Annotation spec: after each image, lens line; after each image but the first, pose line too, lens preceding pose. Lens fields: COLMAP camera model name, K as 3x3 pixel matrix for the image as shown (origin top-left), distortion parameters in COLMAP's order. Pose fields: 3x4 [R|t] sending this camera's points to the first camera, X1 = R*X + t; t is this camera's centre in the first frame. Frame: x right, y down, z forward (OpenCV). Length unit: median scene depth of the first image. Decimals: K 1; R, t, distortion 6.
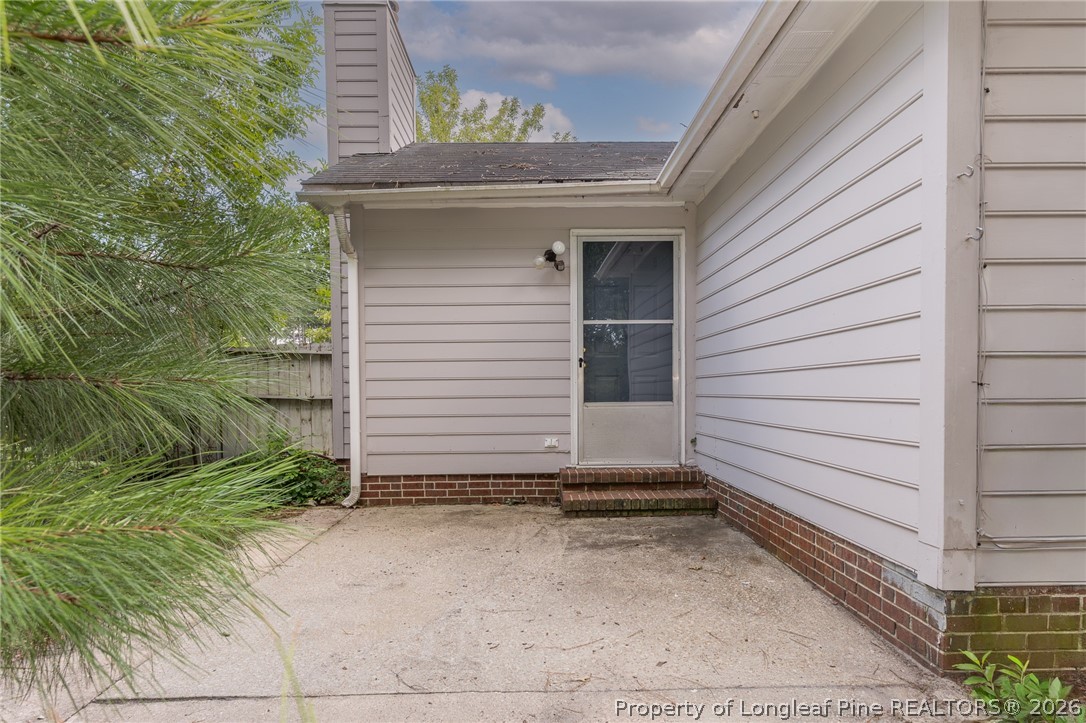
lens RADIAL K [[587.9, 0, 545.5], [0, 587.9, 366.2], [0, 0, 1]] dist [0.001238, 0.002528]
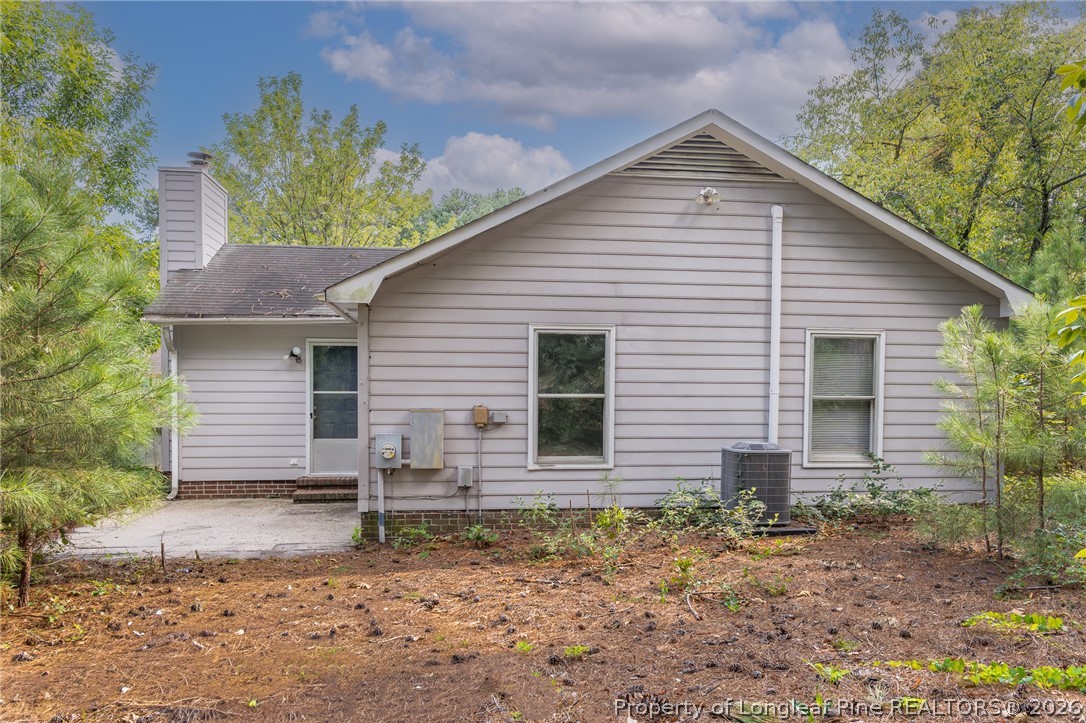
lens RADIAL K [[796.2, 0, 540.6], [0, 796.2, 358.9], [0, 0, 1]] dist [0.002369, 0.000623]
pose [[0.995792, 0.015005, 0.090411, 0.513868], [-0.016121, 0.999802, 0.011630, -0.209727], [-0.090218, -0.013039, 0.995837, -1.377408]]
